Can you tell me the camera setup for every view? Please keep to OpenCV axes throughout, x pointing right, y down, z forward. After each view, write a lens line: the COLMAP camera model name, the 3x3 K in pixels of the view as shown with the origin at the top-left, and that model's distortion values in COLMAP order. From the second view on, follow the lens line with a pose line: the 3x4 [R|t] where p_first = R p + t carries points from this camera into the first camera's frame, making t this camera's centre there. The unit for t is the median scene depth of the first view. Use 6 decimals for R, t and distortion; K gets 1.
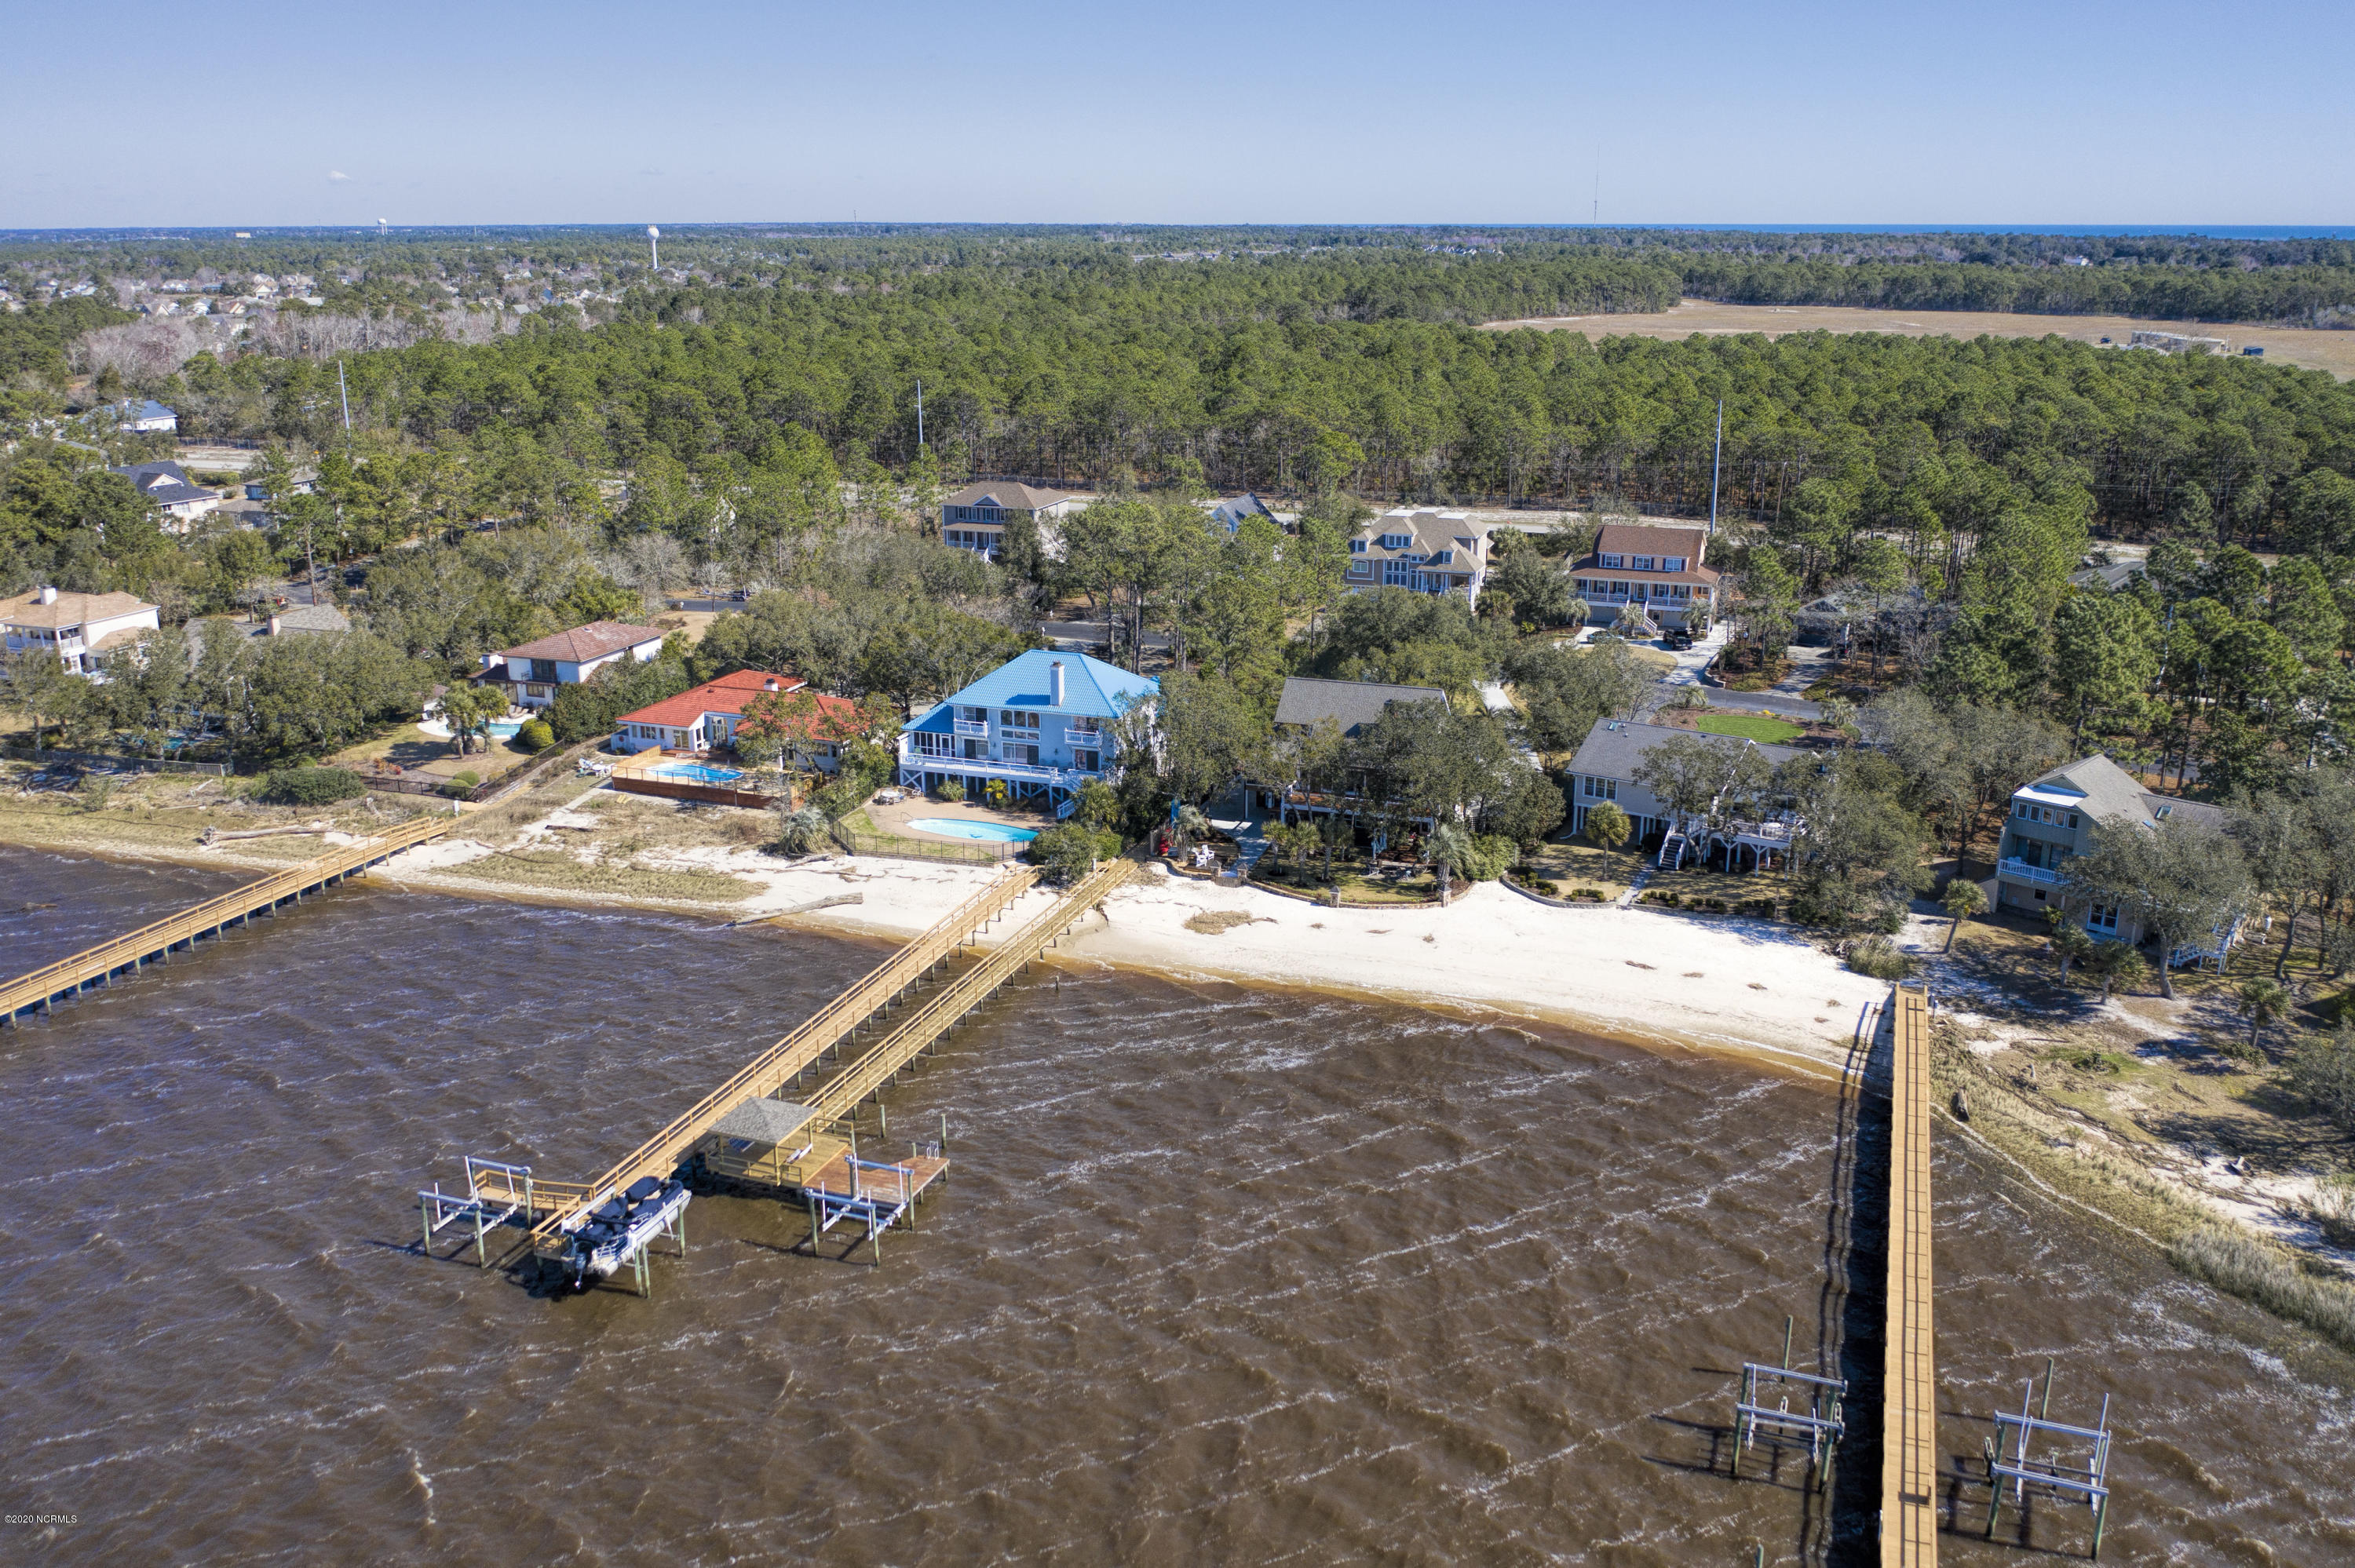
lens RADIAL K [[1958.4, 0, 1200.4], [0, 1958.4, 784.0], [0, 0, 1]] dist [-0.012664, 0.000182]
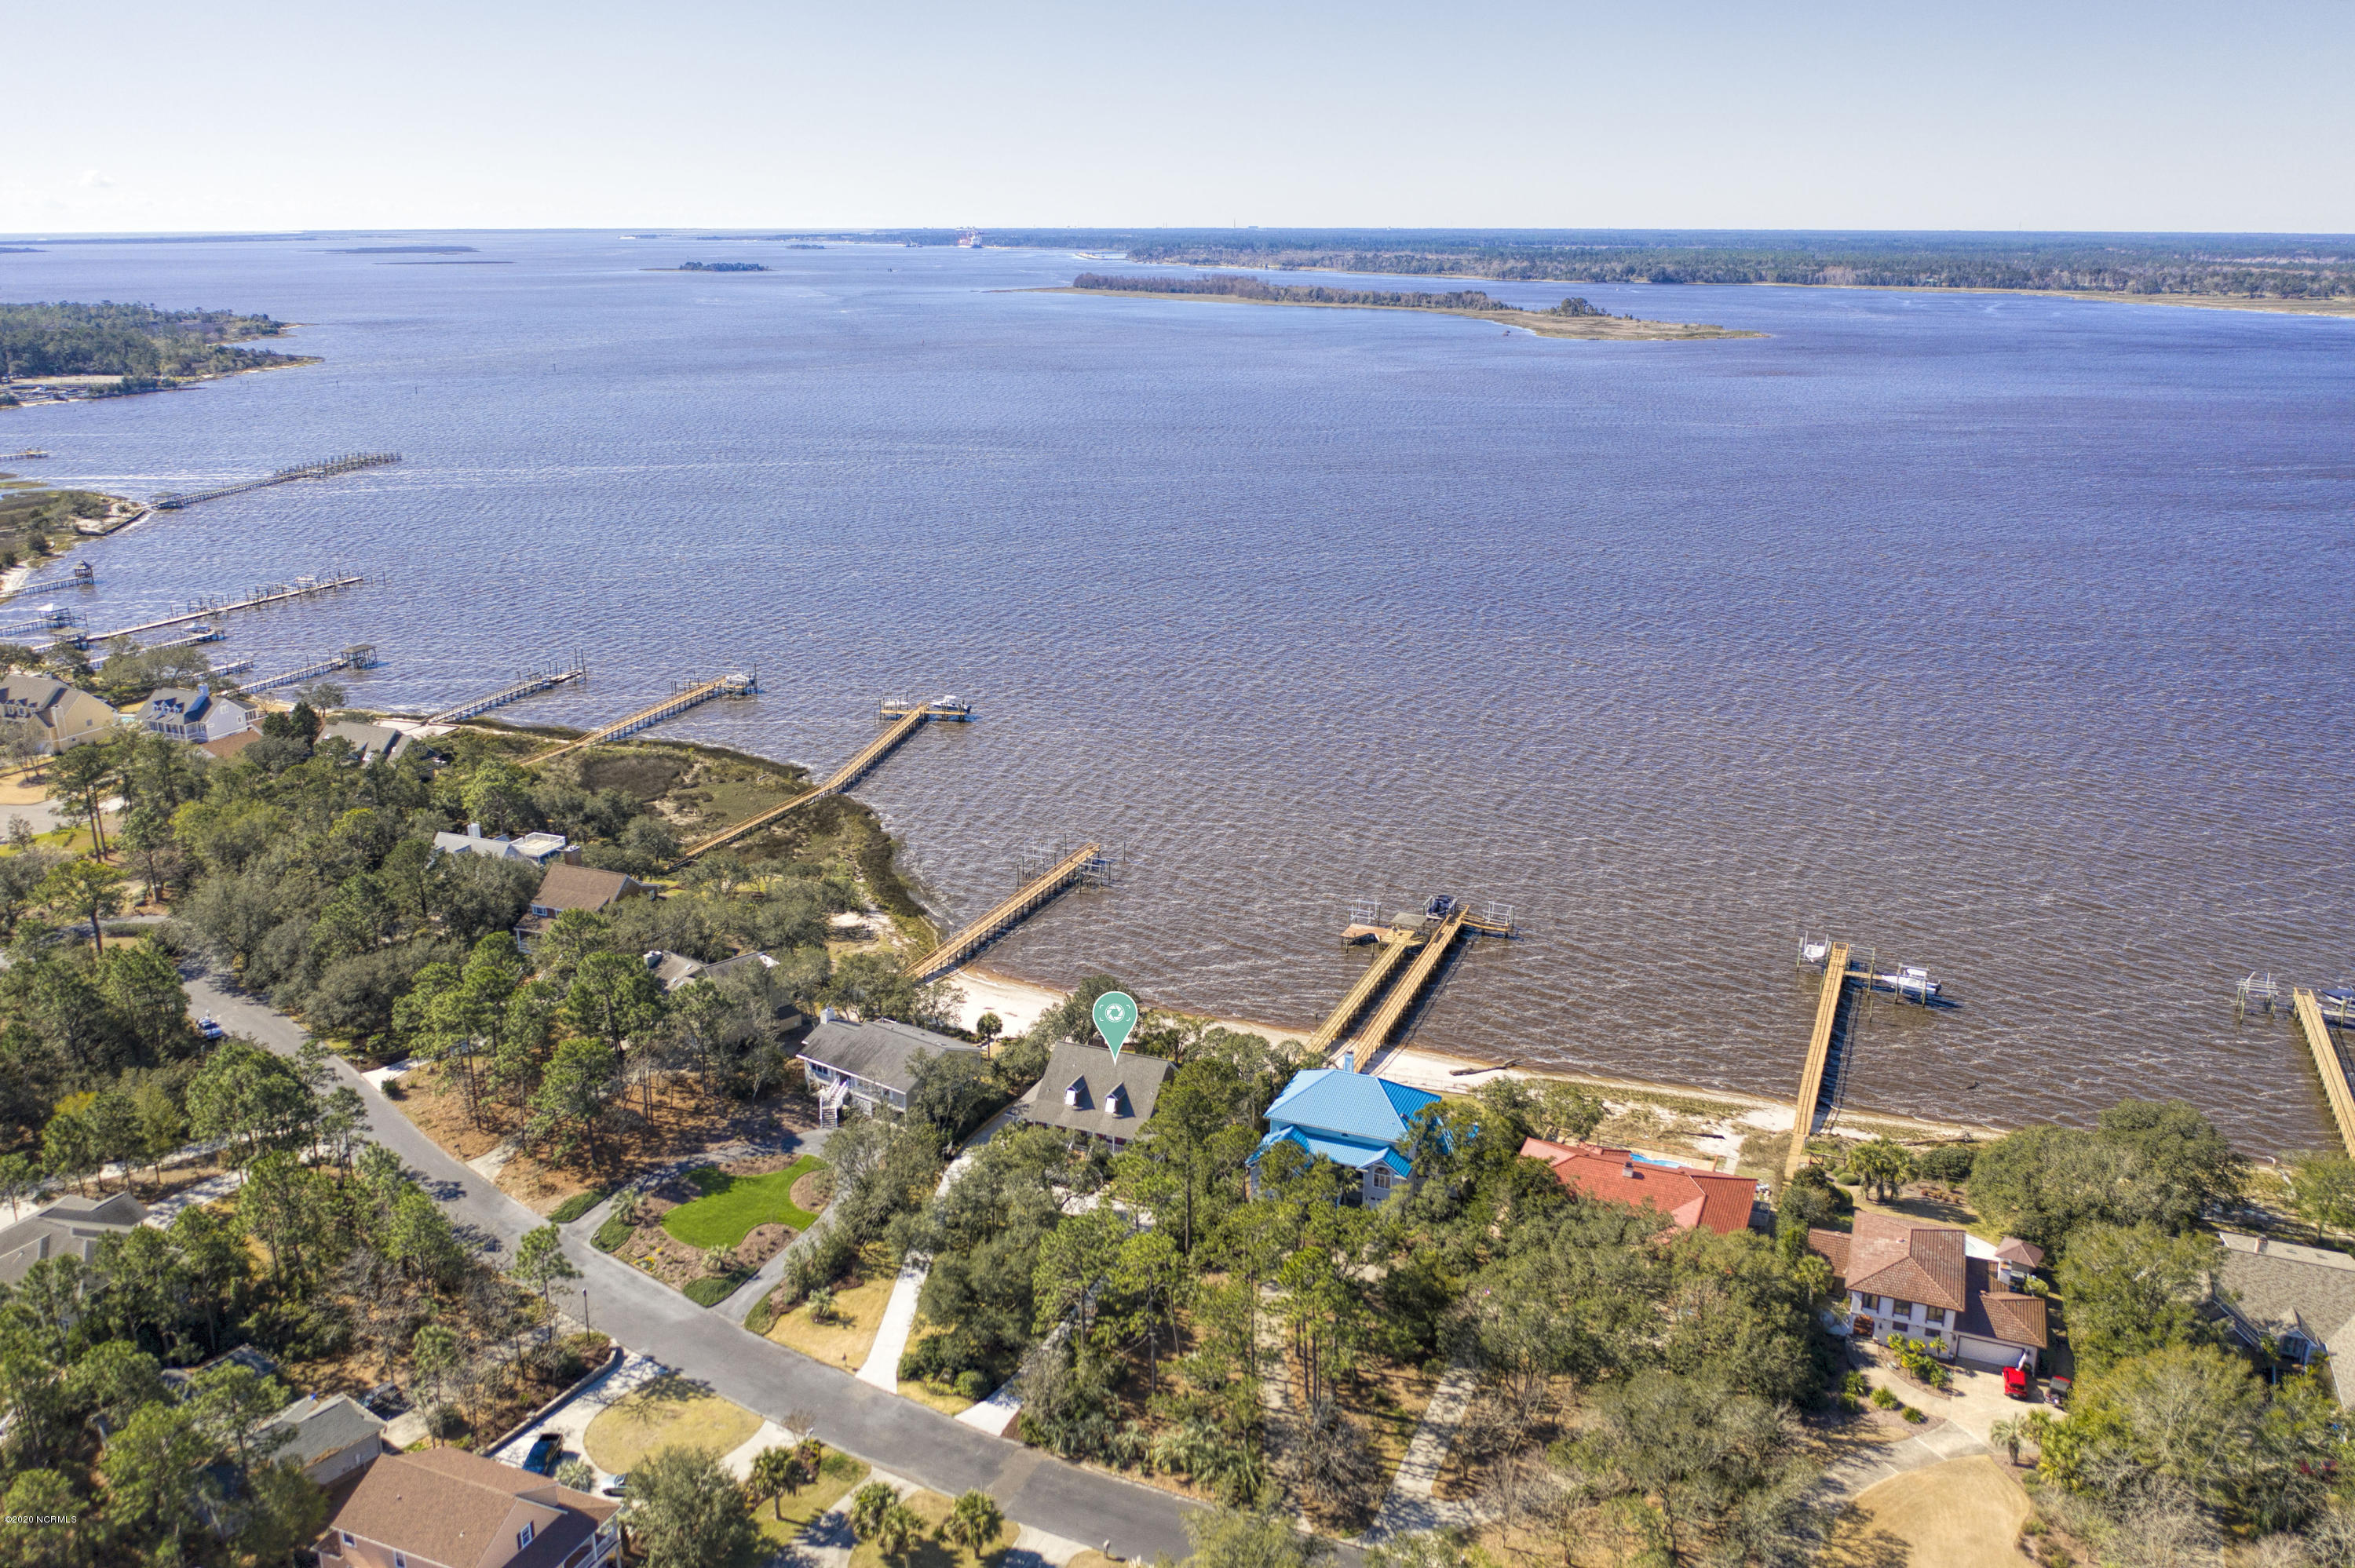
lens RADIAL K [[1836.1, 0, 1170.5], [0, 1836.1, 790.2], [0, 0, 1]] dist [-0.019712, 0.008361]
pose [[-0.998668, -0.018149, 0.048298, -0.004218], [0.010908, 0.840666, 0.541444, -0.926568], [-0.050429, 0.541250, -0.839349, 2.067812]]
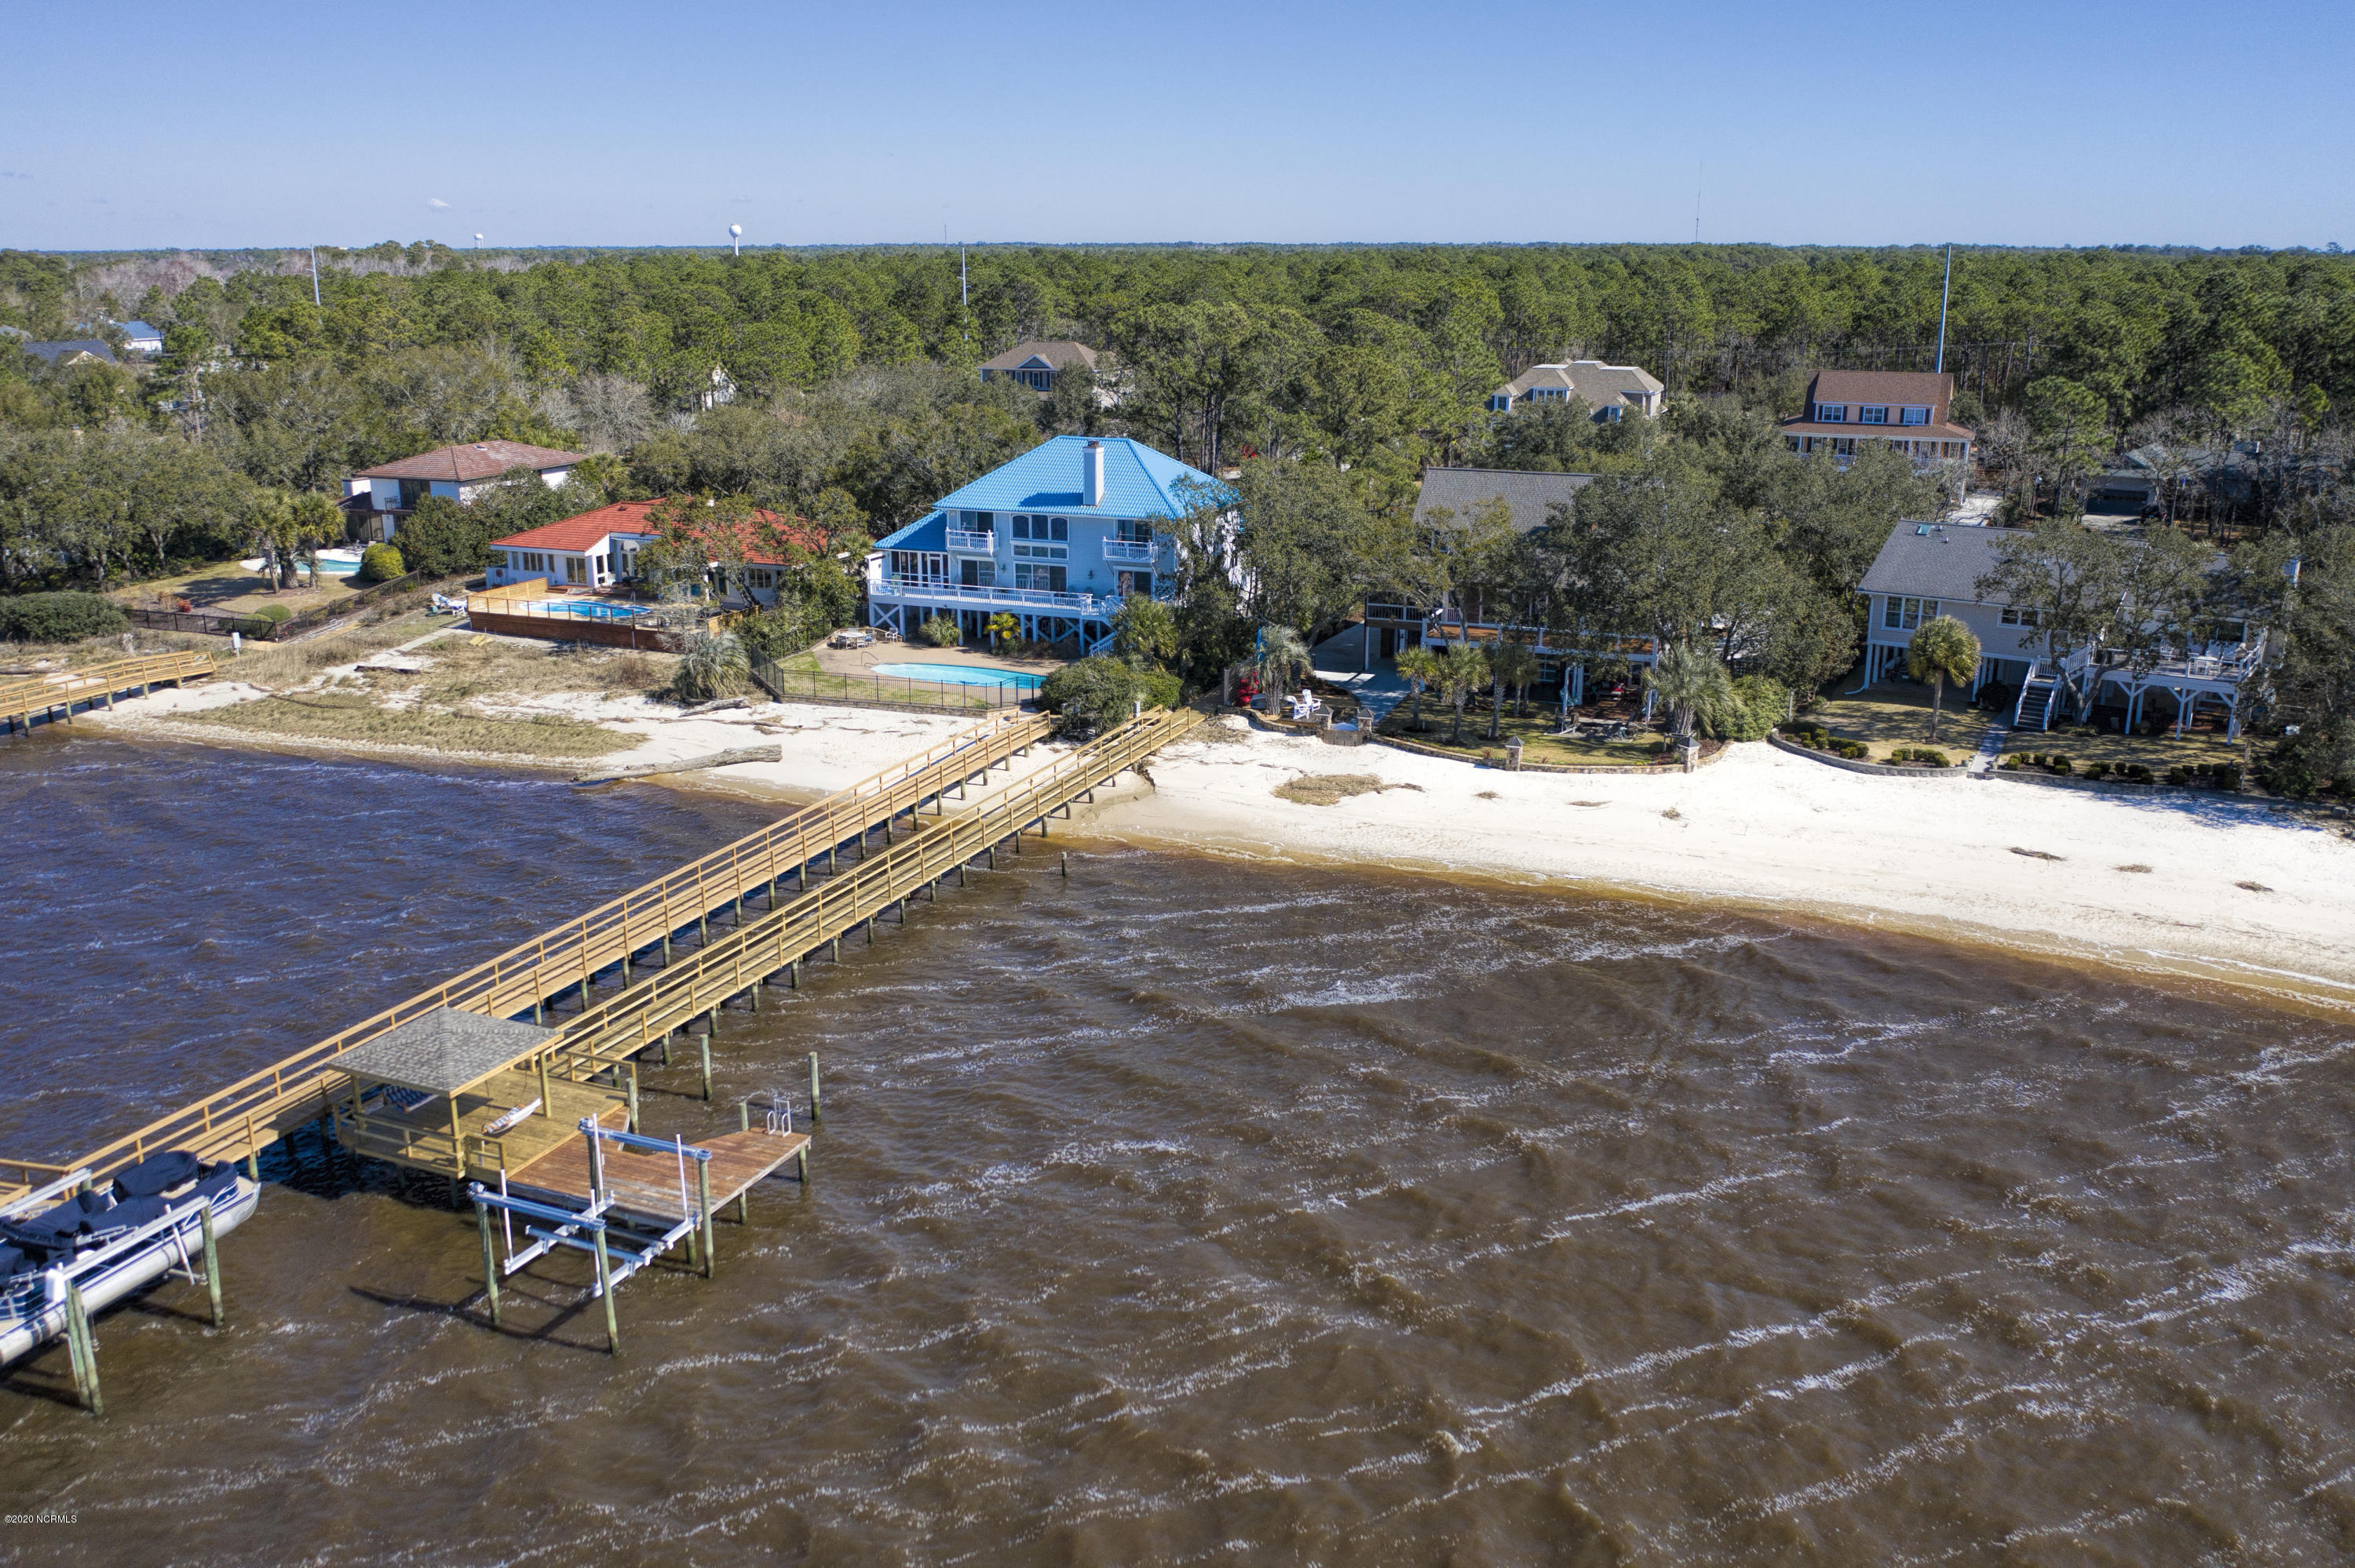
lens RADIAL K [[1958.4, 0, 1200.4], [0, 1958.4, 784.0], [0, 0, 1]] dist [-0.012664, 0.000182]
pose [[0.998967, 0.014895, -0.042928, -0.004621], [-0.015544, 0.999769, -0.014846, 0.072215], [0.042697, 0.015497, 0.998968, 0.336770]]
